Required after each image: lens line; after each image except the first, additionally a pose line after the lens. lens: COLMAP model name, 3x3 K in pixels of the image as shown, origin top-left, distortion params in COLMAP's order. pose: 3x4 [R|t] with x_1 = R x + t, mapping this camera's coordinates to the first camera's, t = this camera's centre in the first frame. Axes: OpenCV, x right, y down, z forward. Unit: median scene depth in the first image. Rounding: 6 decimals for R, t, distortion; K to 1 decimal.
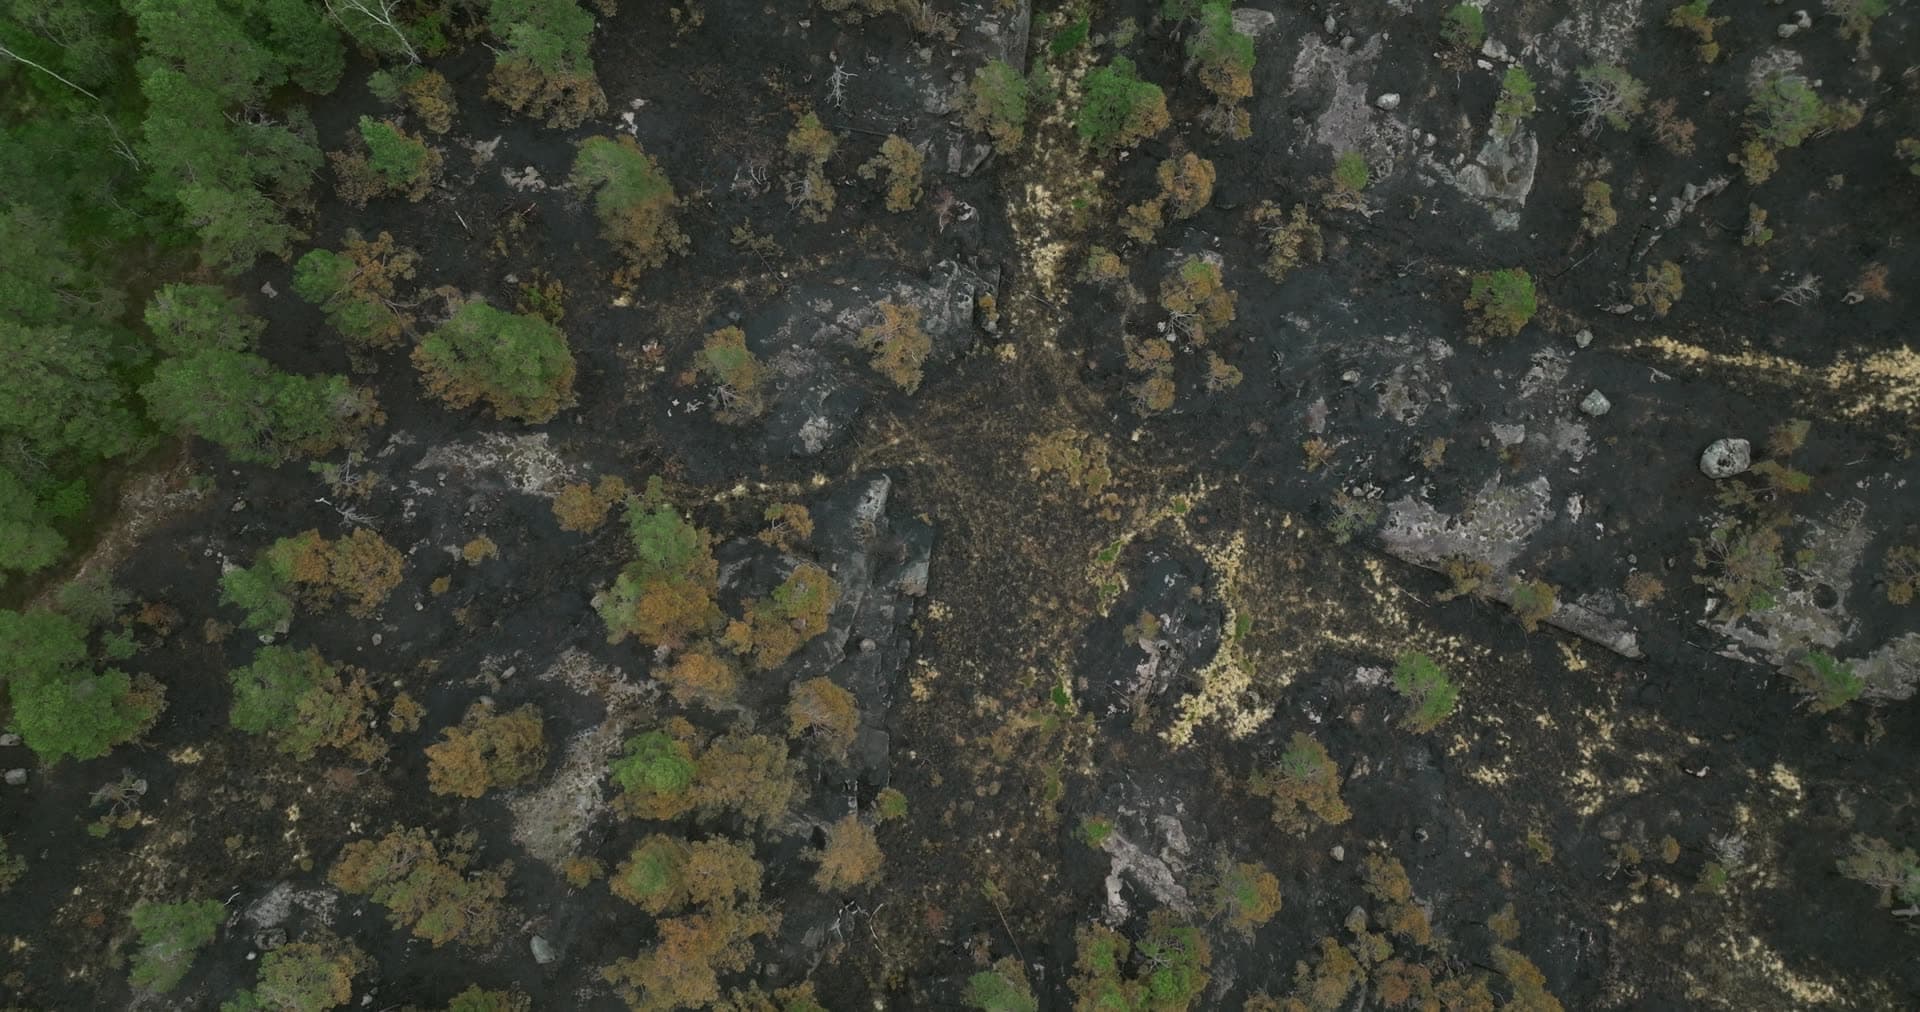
lens RADIAL K [[1341.7, 0, 960.6], [0, 1341.7, 499.2], [0, 0, 1]] dist [-0.005170, 0.025644]
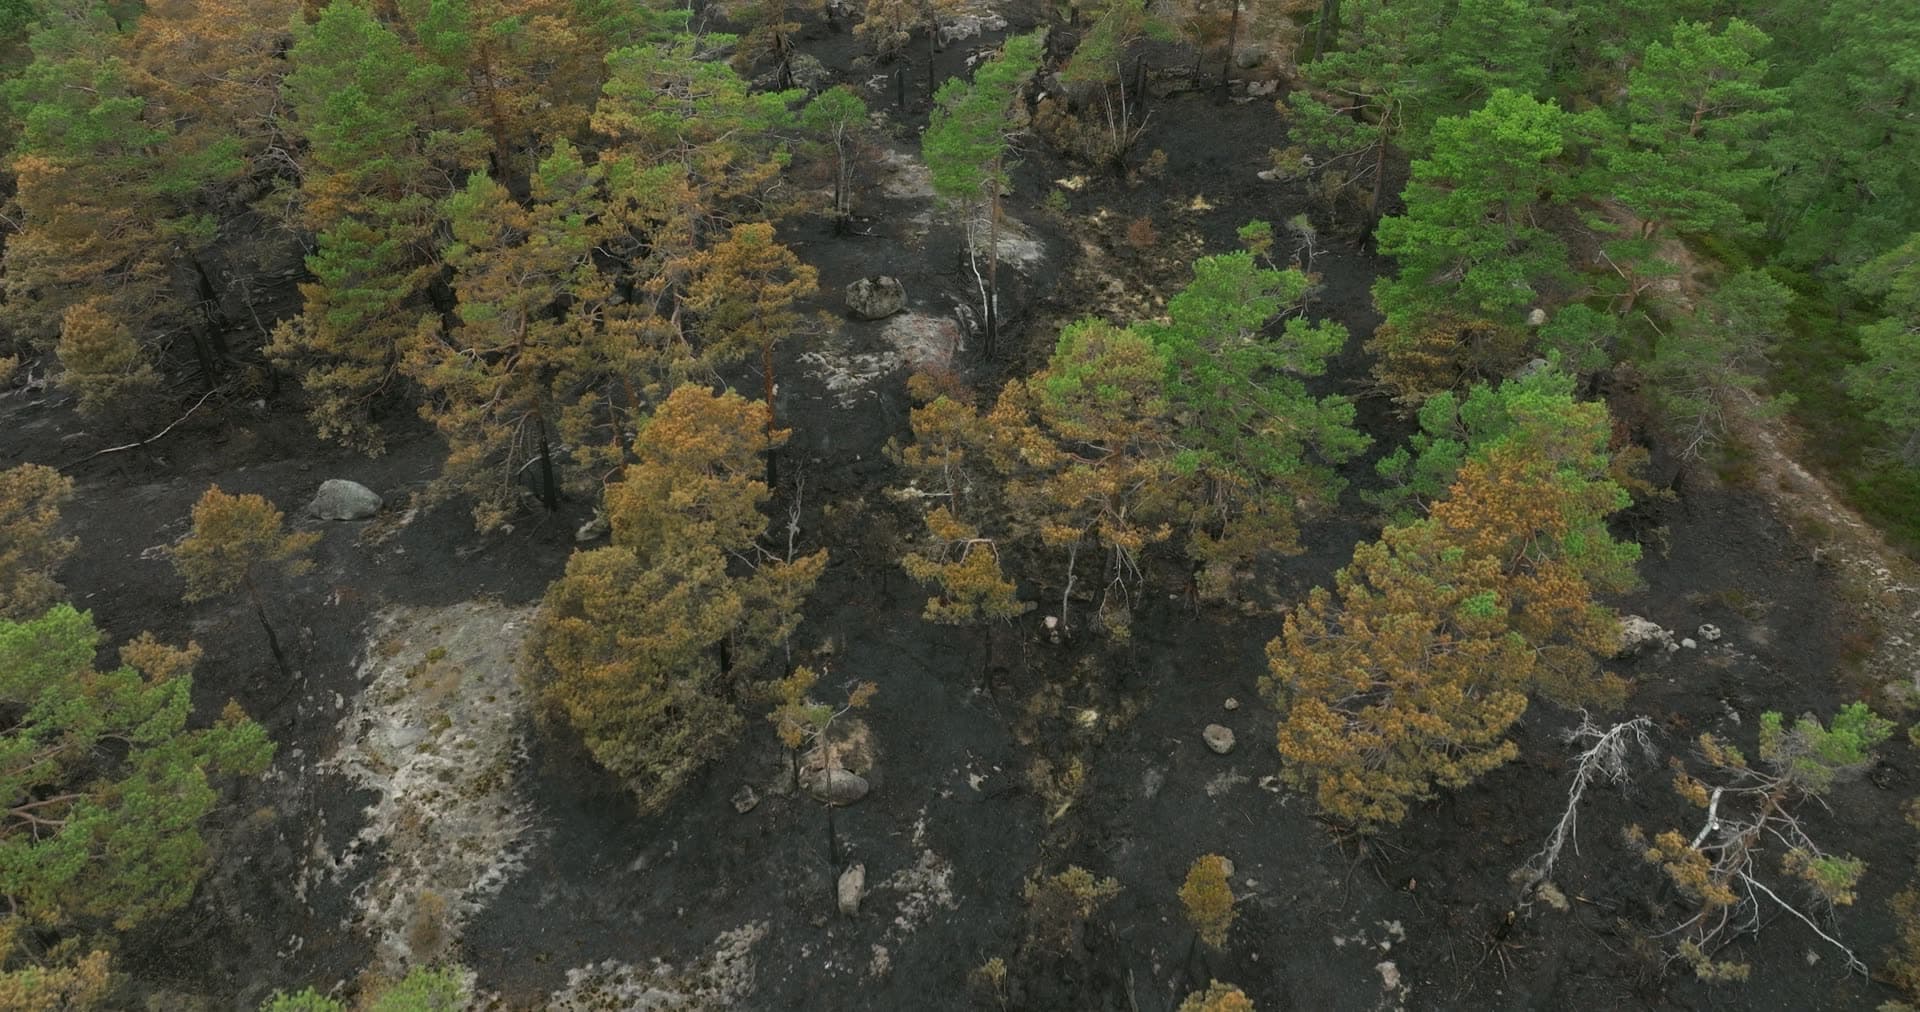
lens RADIAL K [[1341.7, 0, 959.0], [0, 1341.7, 508.2], [0, 0, 1]] dist [-0.005170, 0.025644]
pose [[-0.760101, 0.377378, -0.528992, -0.214671], [-0.645599, -0.346102, 0.680746, -0.061423], [0.073814, 0.858952, 0.506707, 0.732628]]
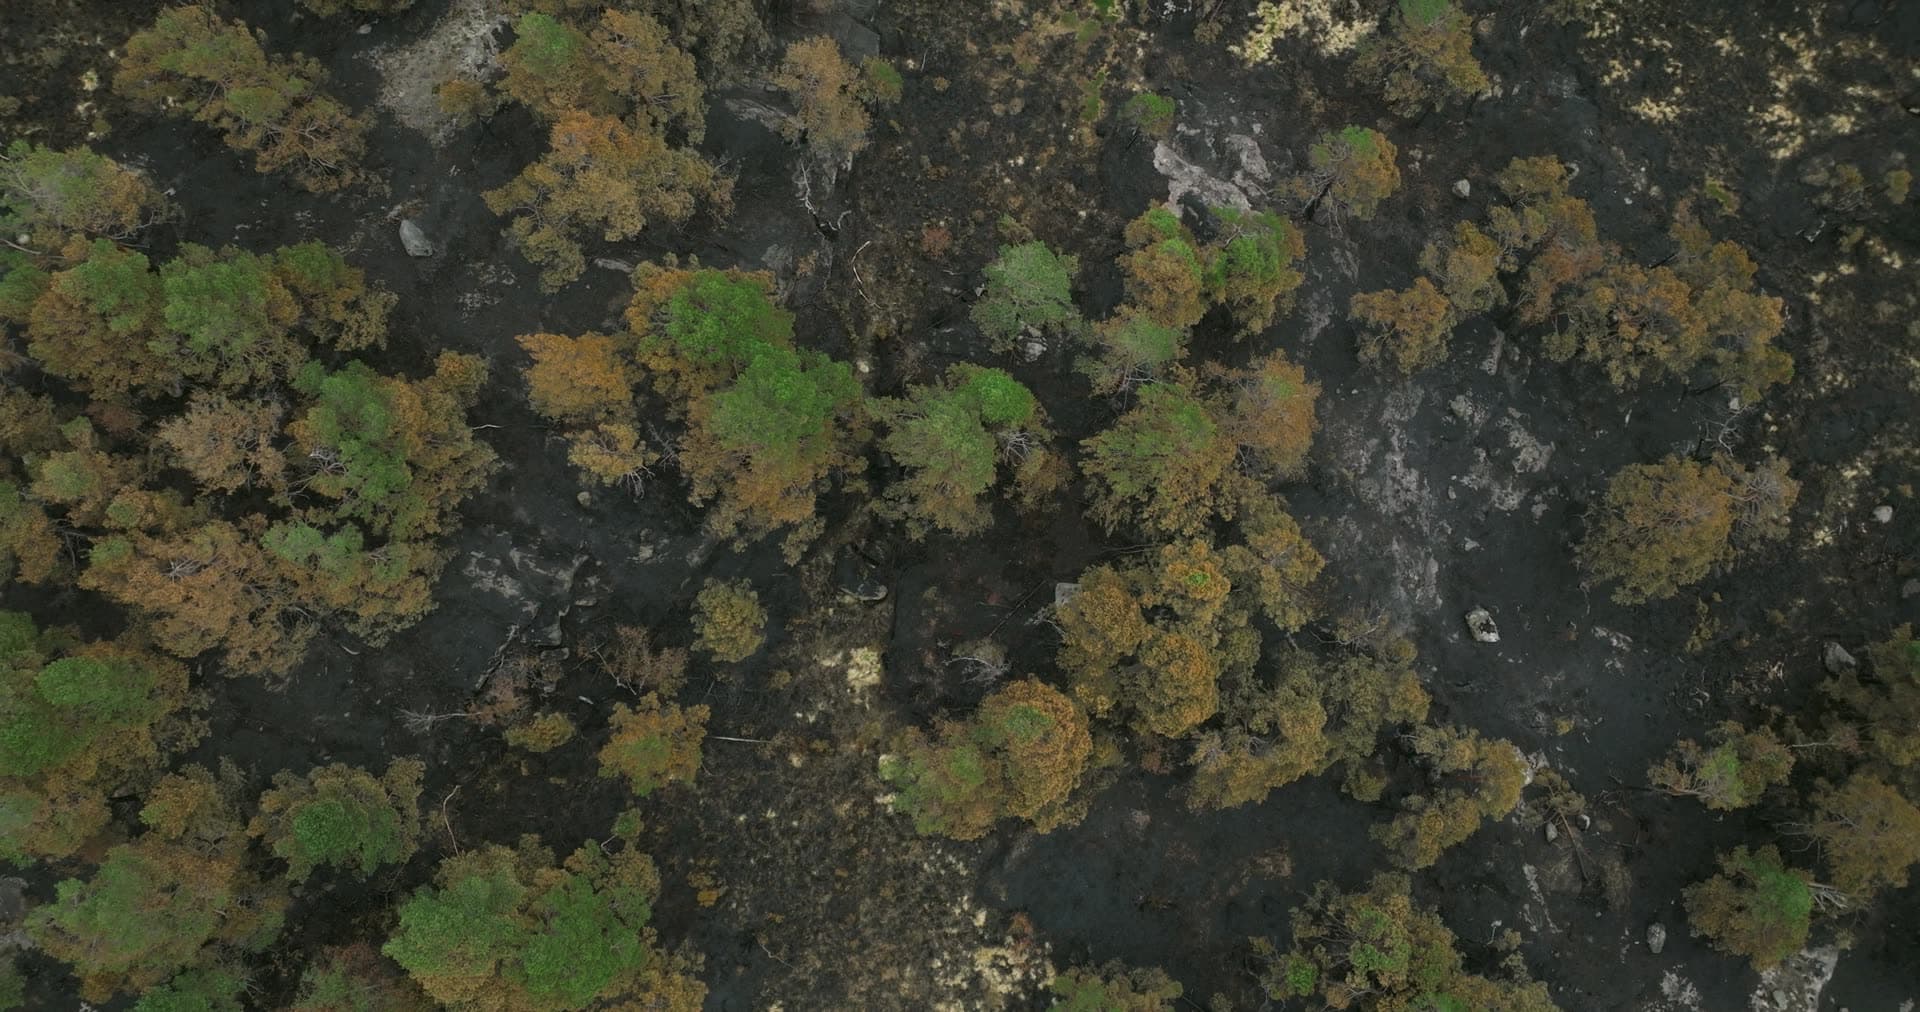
lens RADIAL K [[1341.7, 0, 965.8], [0, 1341.7, 501.7], [0, 0, 1]] dist [-0.005170, 0.025644]
pose [[0.999977, 0.006832, -0.000563, -0.001704], [-0.006832, 0.999976, 0.000849, 0.435947], [0.000569, -0.000846, 0.999999, 0.225574]]
